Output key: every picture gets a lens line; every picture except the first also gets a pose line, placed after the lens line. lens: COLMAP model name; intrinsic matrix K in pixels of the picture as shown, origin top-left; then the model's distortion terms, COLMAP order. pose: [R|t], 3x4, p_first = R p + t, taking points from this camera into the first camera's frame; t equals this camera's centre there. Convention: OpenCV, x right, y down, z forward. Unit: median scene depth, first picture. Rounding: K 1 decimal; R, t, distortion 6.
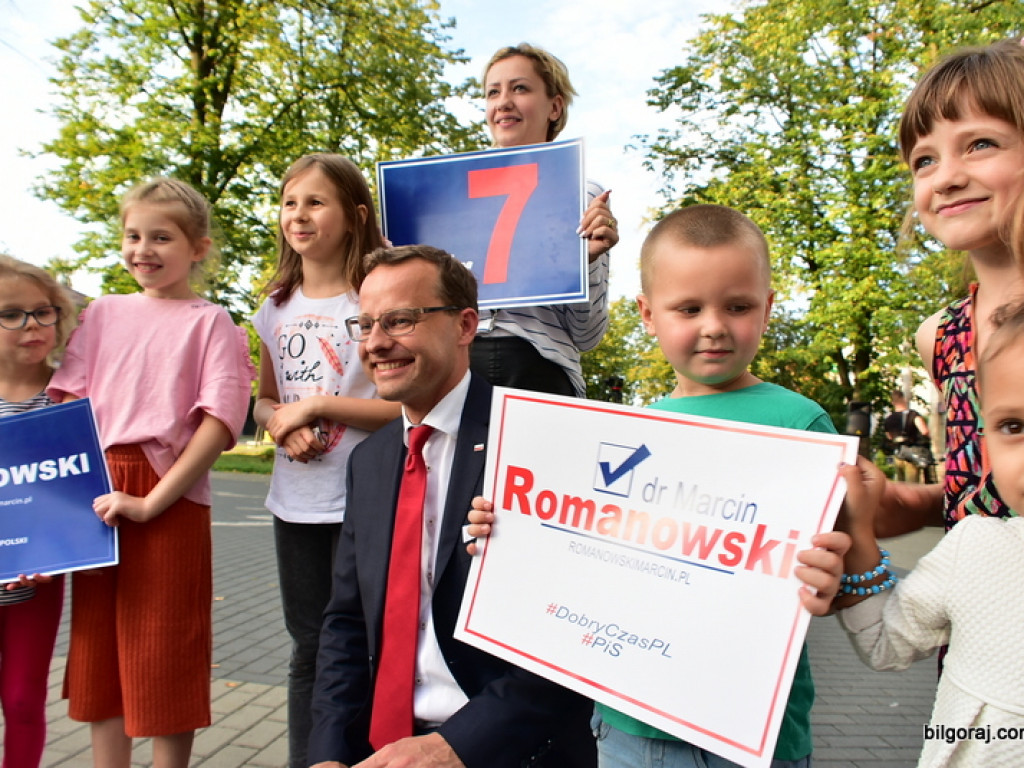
lens RADIAL K [[835.8, 0, 512.0], [0, 835.8, 384.0], [0, 0, 1]] dist [-0.046661, -0.019135]
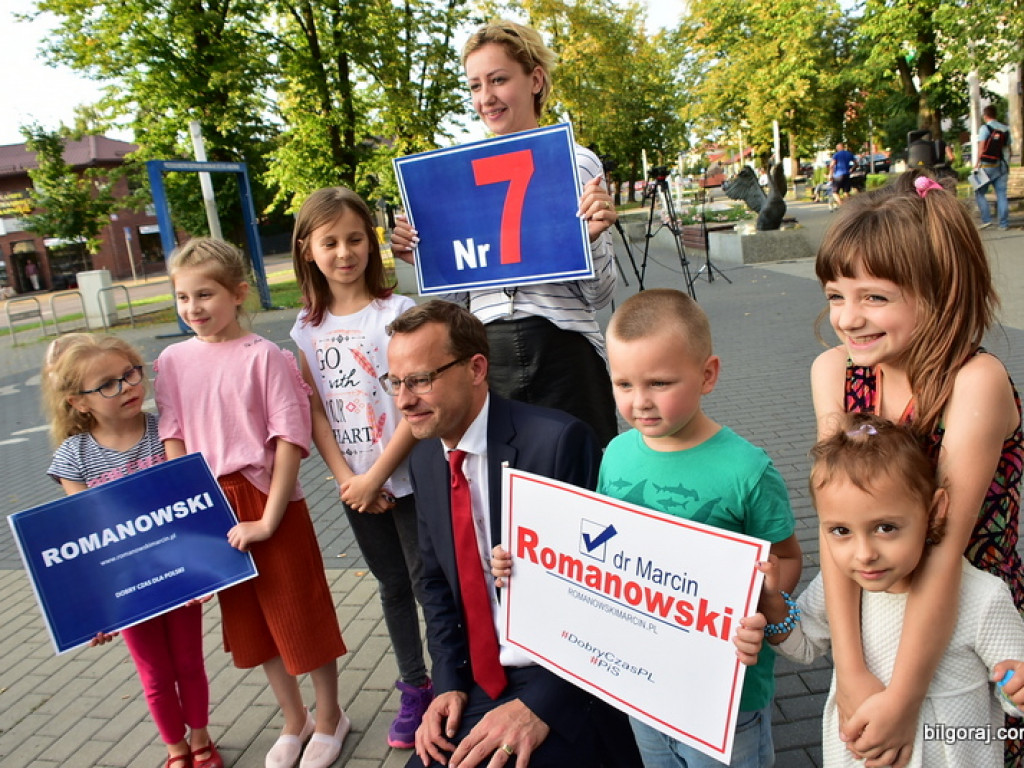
lens RADIAL K [[835.8, 0, 512.0], [0, 835.8, 384.0], [0, 0, 1]] dist [-0.046661, -0.019135]
pose [[0.981141, -0.161070, -0.106858, 0.098296], [0.184299, 0.946210, 0.265933, -0.284869], [0.058276, -0.280611, 0.958051, -0.124977]]
